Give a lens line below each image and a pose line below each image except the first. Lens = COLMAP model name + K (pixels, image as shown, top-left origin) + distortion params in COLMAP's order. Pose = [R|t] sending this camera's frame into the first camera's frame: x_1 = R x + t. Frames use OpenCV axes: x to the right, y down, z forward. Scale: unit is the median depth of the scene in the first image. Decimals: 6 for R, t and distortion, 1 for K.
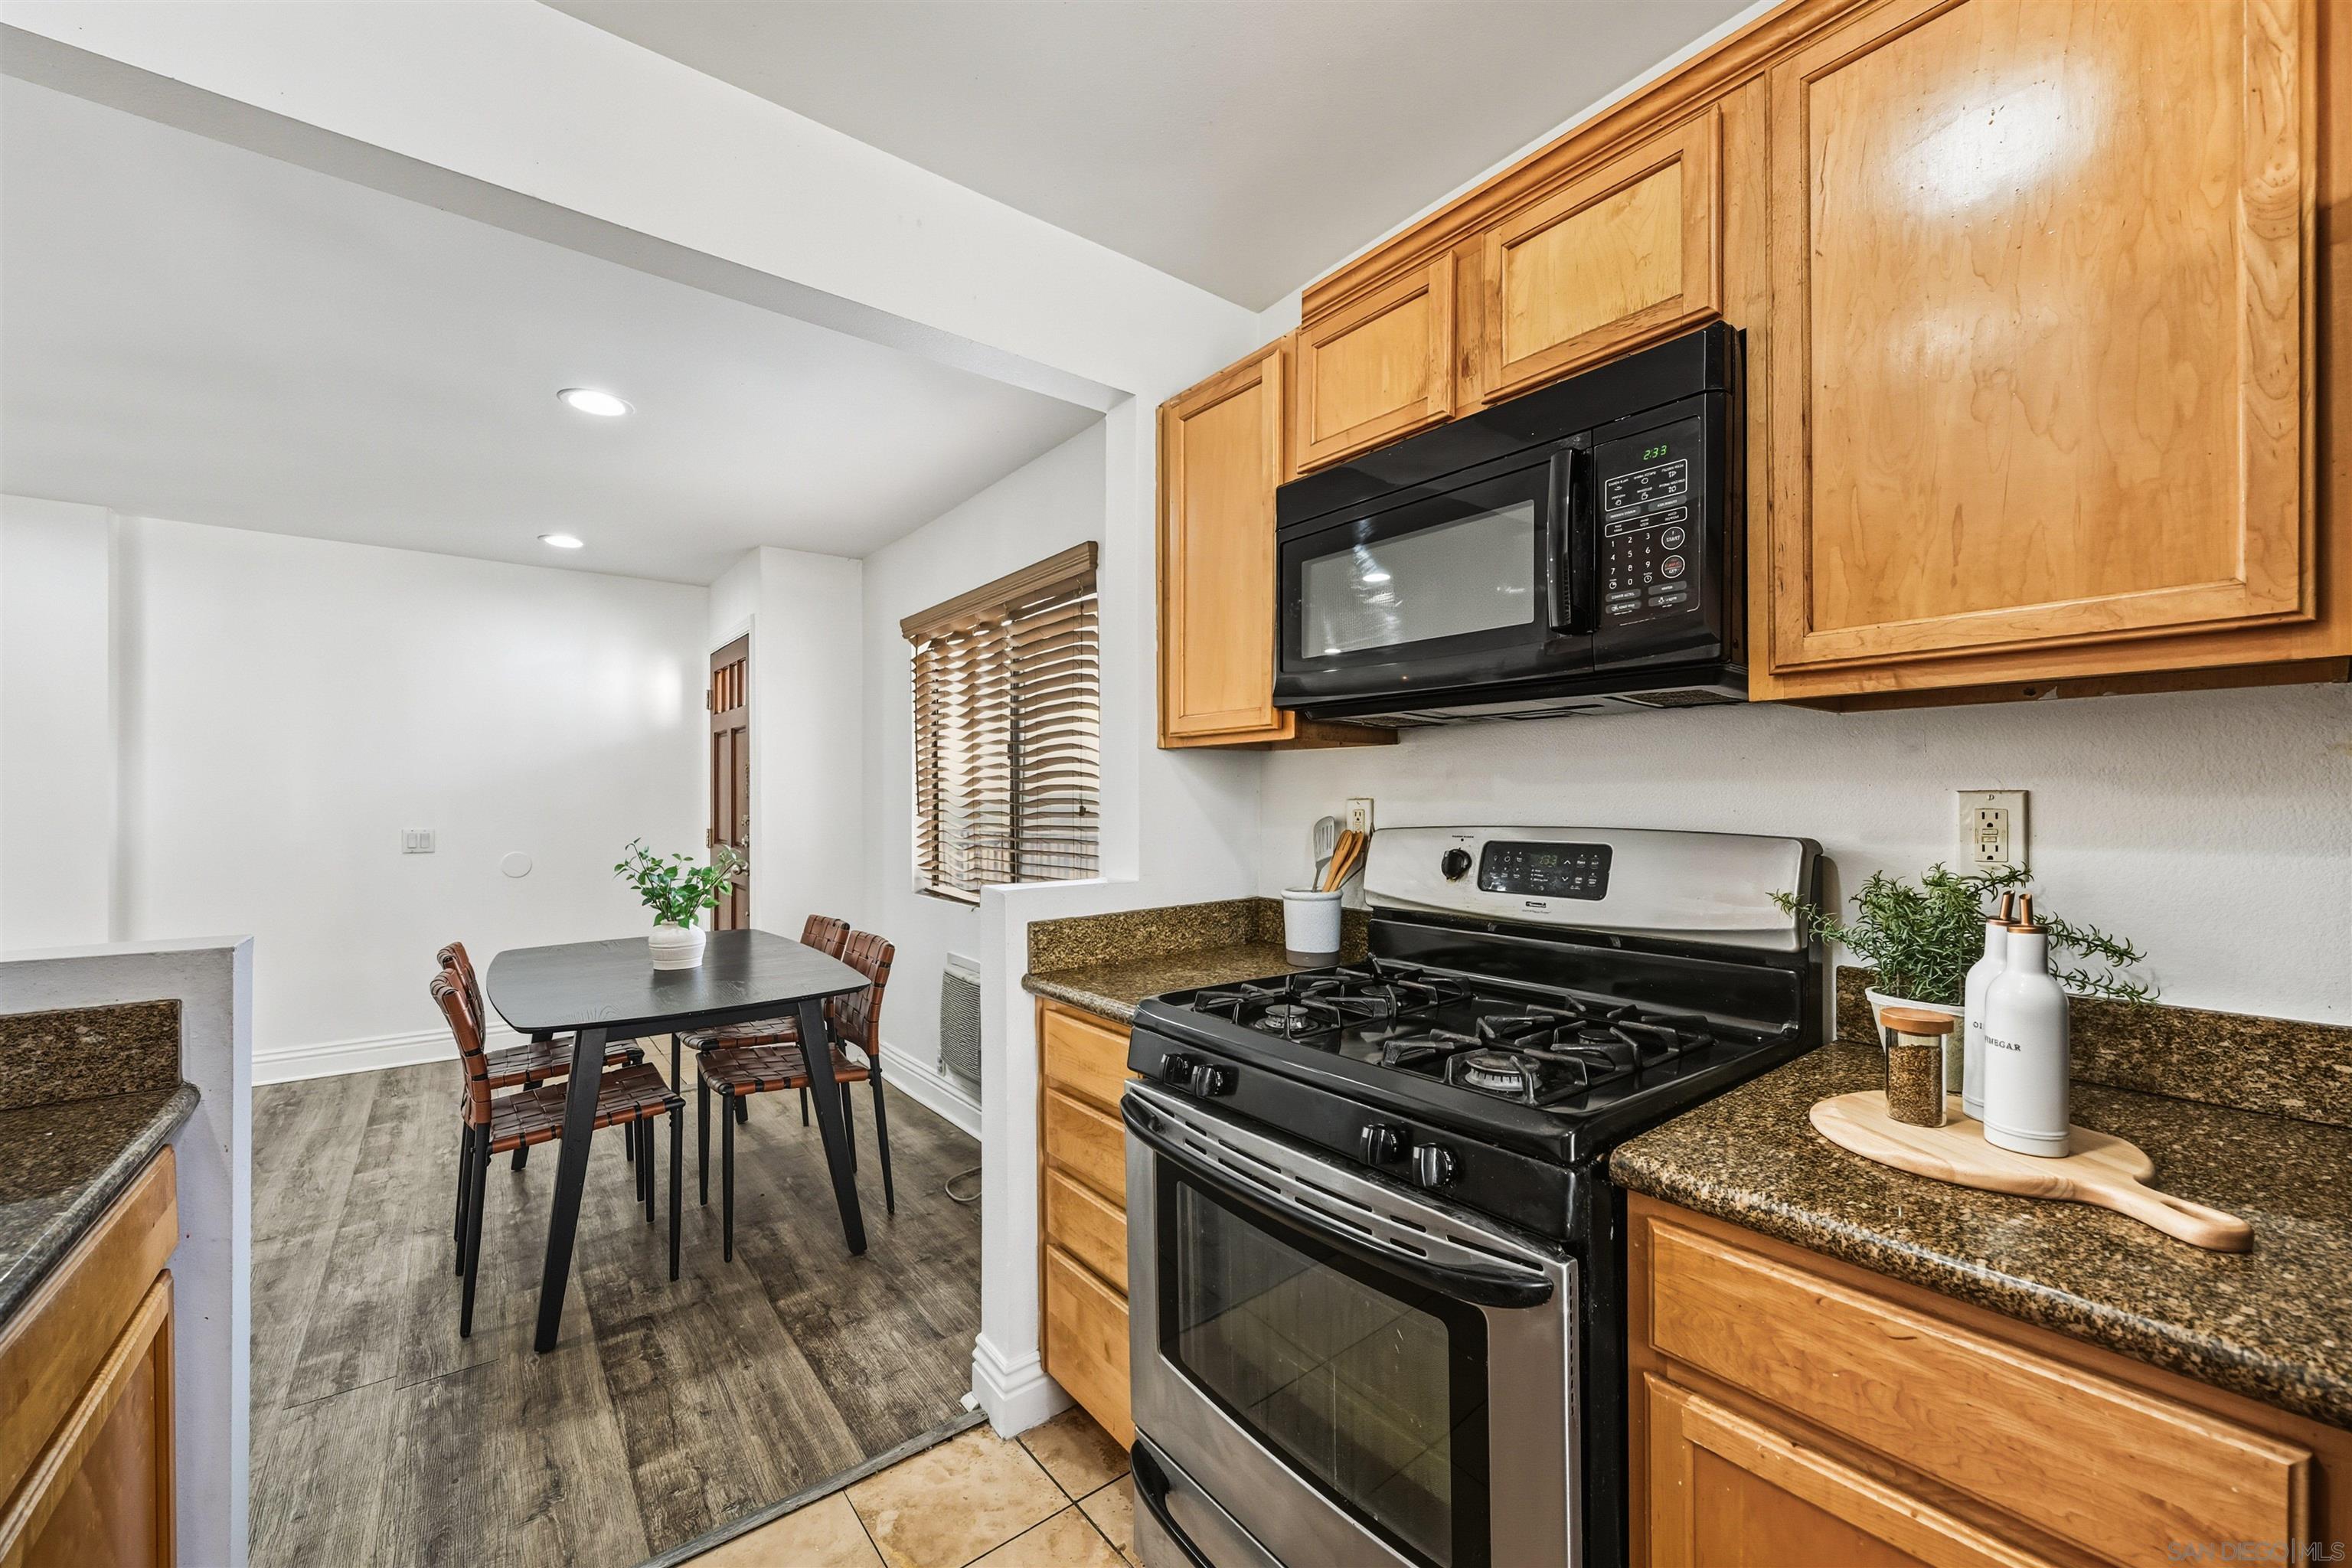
lens RADIAL K [[918.2, 0, 1172.9], [0, 918.2, 796.5], [0, 0, 1]] dist [-0.001857, 0.000641]
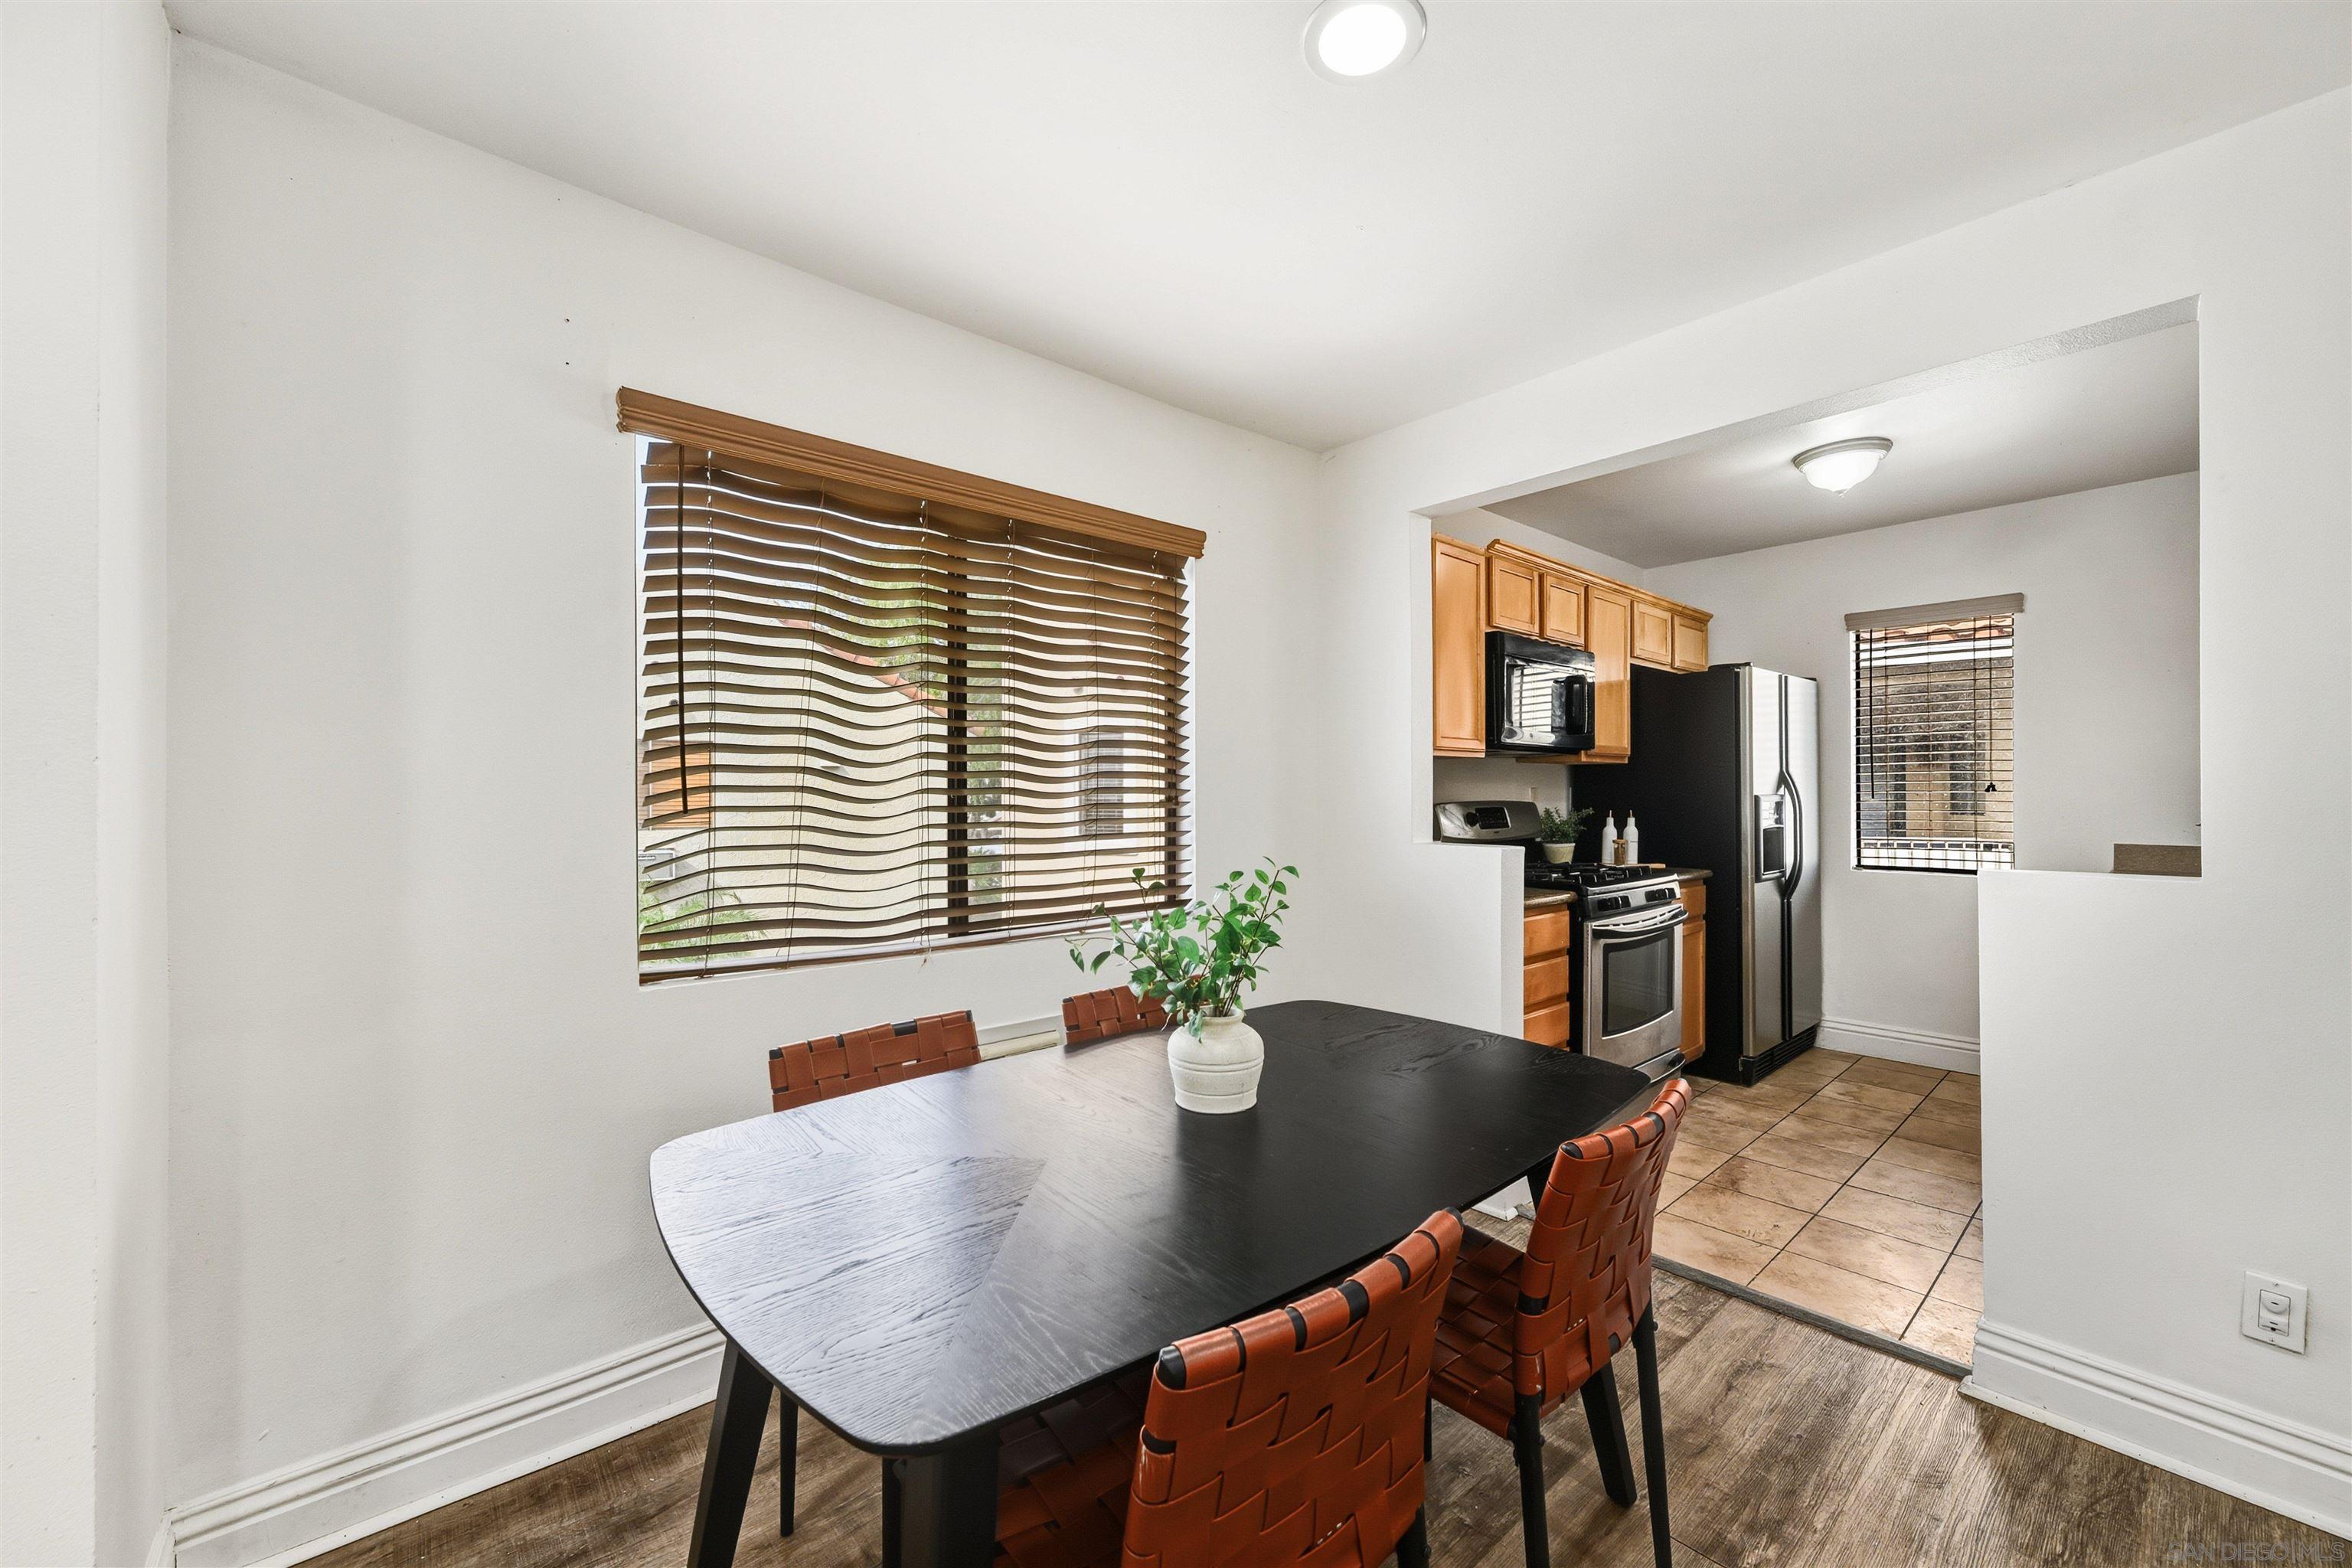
lens RADIAL K [[918.2, 0, 1183.8], [0, 918.2, 789.7], [0, 0, 1]] dist [-0.001857, 0.000641]
pose [[-0.058496, 0.007156, 0.998262, -1.979620], [-0.001414, 0.999973, -0.007251, 0.021430], [-0.998287, -0.001836, -0.058485, 1.950142]]
